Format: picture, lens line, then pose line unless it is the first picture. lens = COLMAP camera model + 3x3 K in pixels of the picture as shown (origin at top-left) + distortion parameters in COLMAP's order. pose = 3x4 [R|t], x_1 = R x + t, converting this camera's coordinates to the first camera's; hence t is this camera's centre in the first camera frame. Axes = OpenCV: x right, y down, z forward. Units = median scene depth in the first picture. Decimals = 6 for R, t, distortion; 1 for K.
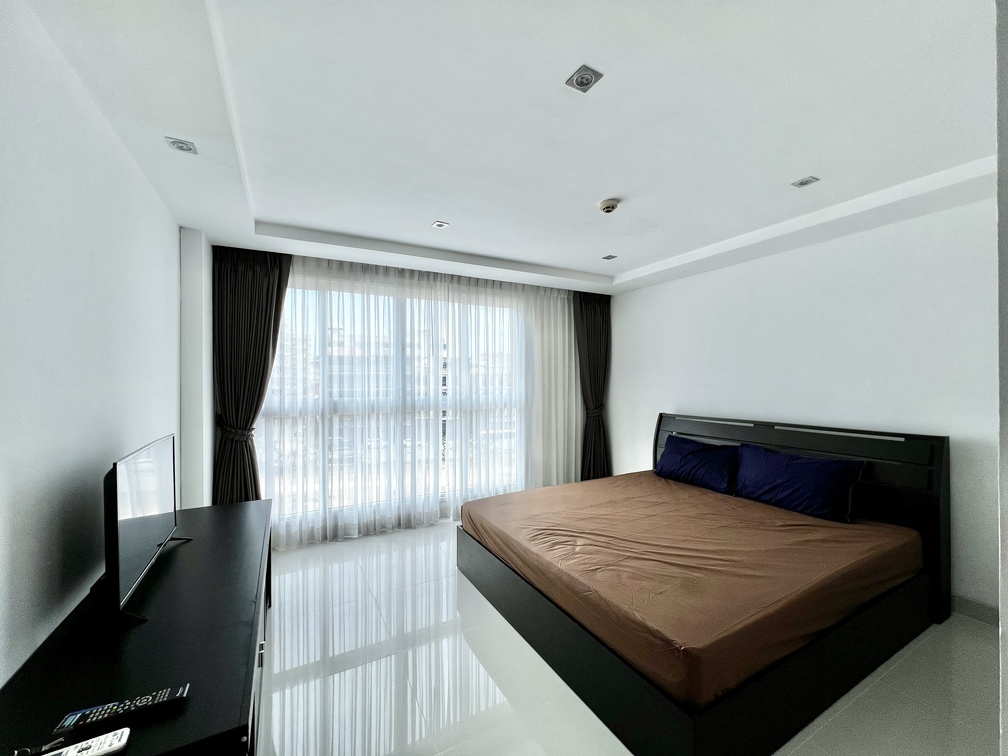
lens RADIAL K [[401.9, 0, 504.0], [0, 401.9, 378.0], [0, 0, 1]] dist [-0.000514, 0.000173]
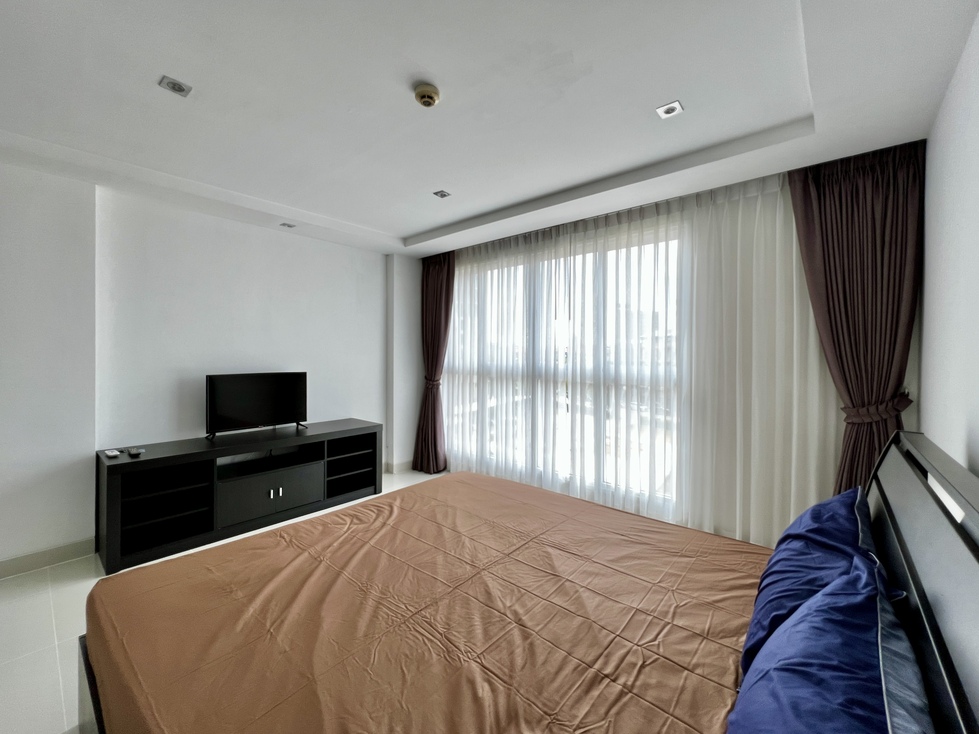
lens RADIAL K [[405.3, 0, 488.9], [0, 405.3, 342.2], [0, 0, 1]] dist [0.000170, -0.000080]
pose [[0.349282, -0.018977, -0.936825, 0.735072], [-0.002386, 0.999774, -0.021142, 0.021491], [0.937015, 0.009620, 0.349158, 0.633434]]
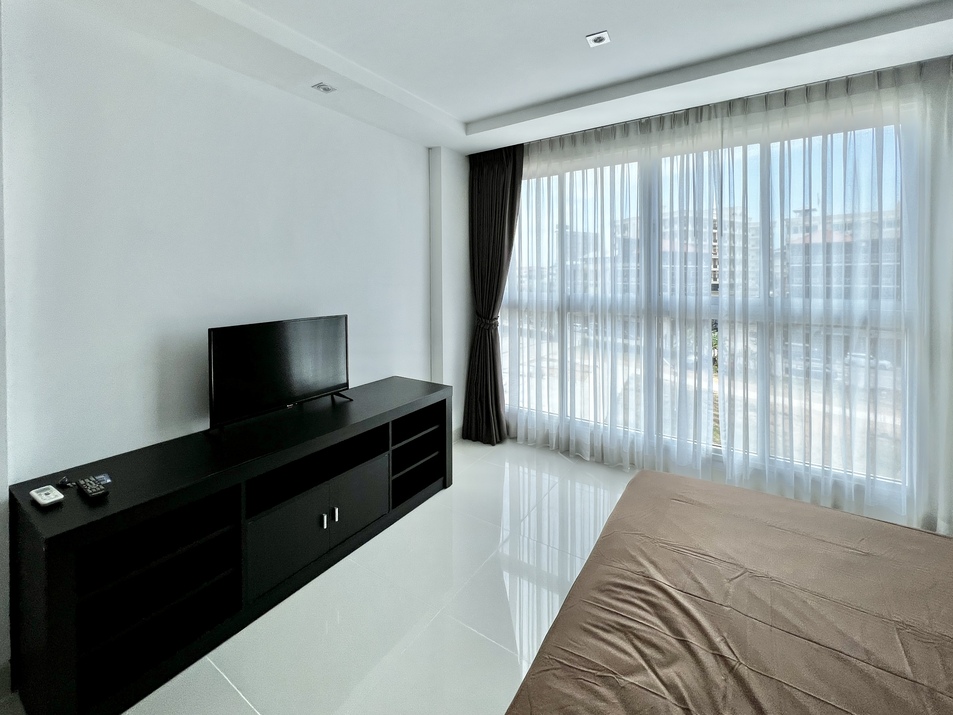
lens RADIAL K [[411.8, 0, 469.8], [0, 411.8, 278.8], [0, 0, 1]] dist [0.000301, 0.000317]
pose [[0.460469, 0.008976, -0.887630, 0.302116], [0.005867, 0.999896, 0.013155, 0.005881], [0.887656, -0.011265, 0.460368, 0.419073]]
